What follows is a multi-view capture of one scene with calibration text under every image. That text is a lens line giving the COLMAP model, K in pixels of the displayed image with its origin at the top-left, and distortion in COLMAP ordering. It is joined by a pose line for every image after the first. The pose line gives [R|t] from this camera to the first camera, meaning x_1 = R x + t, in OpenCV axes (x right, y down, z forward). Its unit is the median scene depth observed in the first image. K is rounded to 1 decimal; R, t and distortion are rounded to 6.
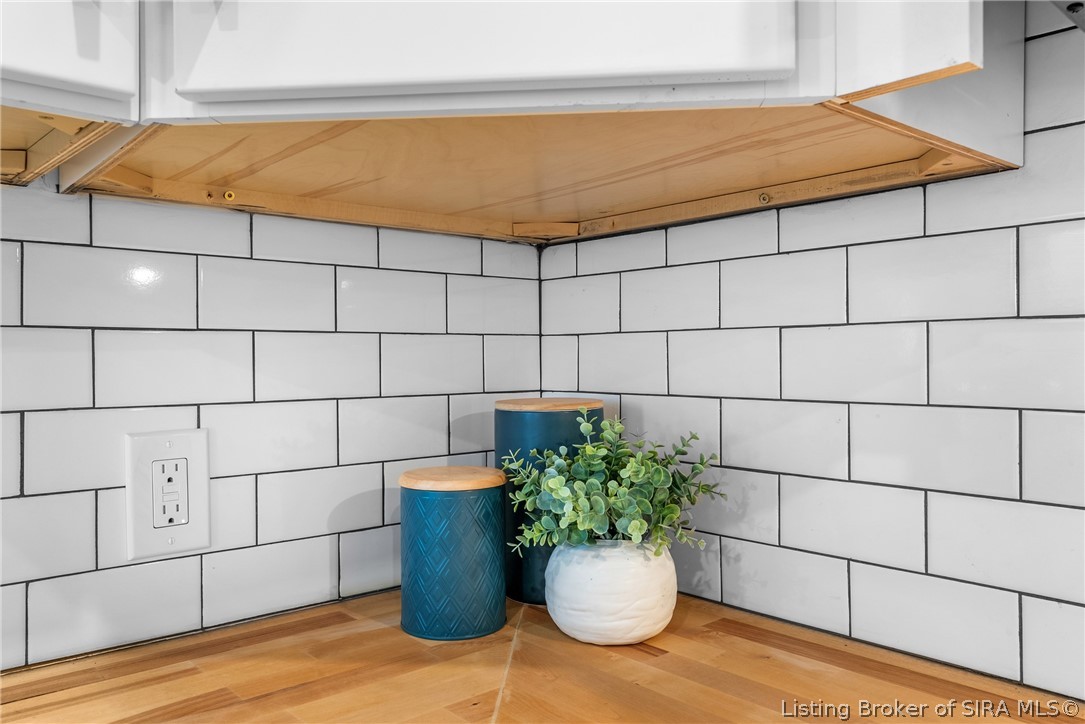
lens RADIAL K [[854.3, 0, 542.5], [0, 854.3, 362.0], [0, 0, 1]] dist [-0.000083, -0.000021]
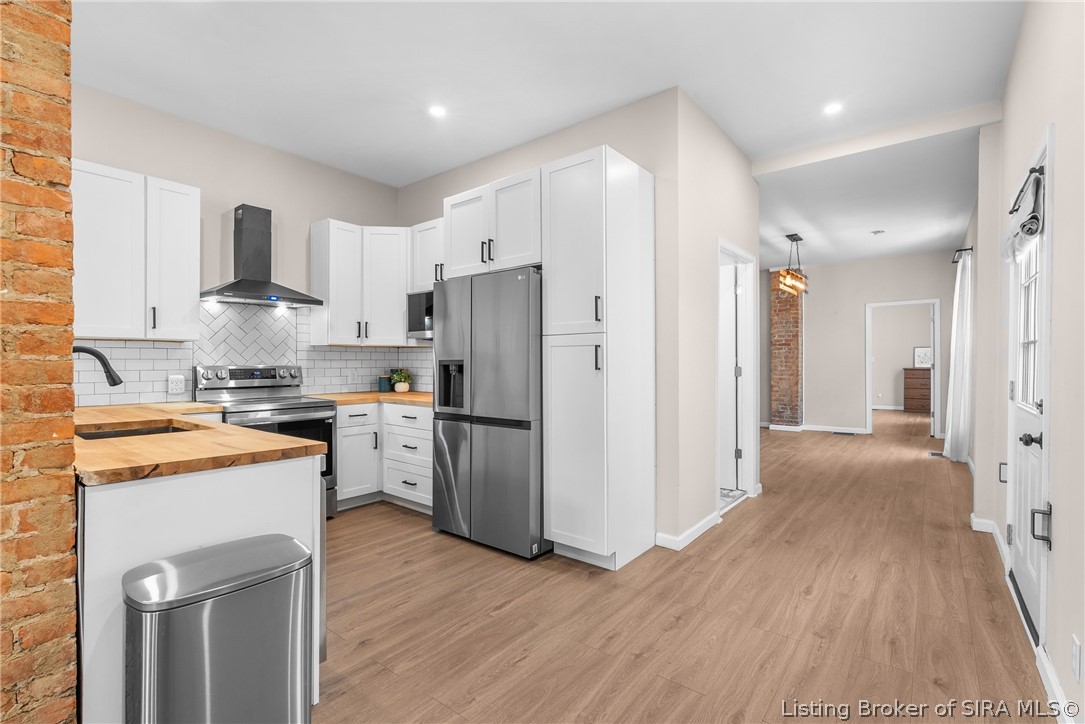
lens RADIAL K [[488.1, 0, 546.3], [0, 488.1, 358.5], [0, 0, 1]] dist [-0.002279, 0.001278]
pose [[0.985382, 0.007002, 0.170216, 0.700689], [-0.005681, 0.999950, -0.008246, -0.019120], [-0.170265, 0.007158, 0.985372, -4.378034]]
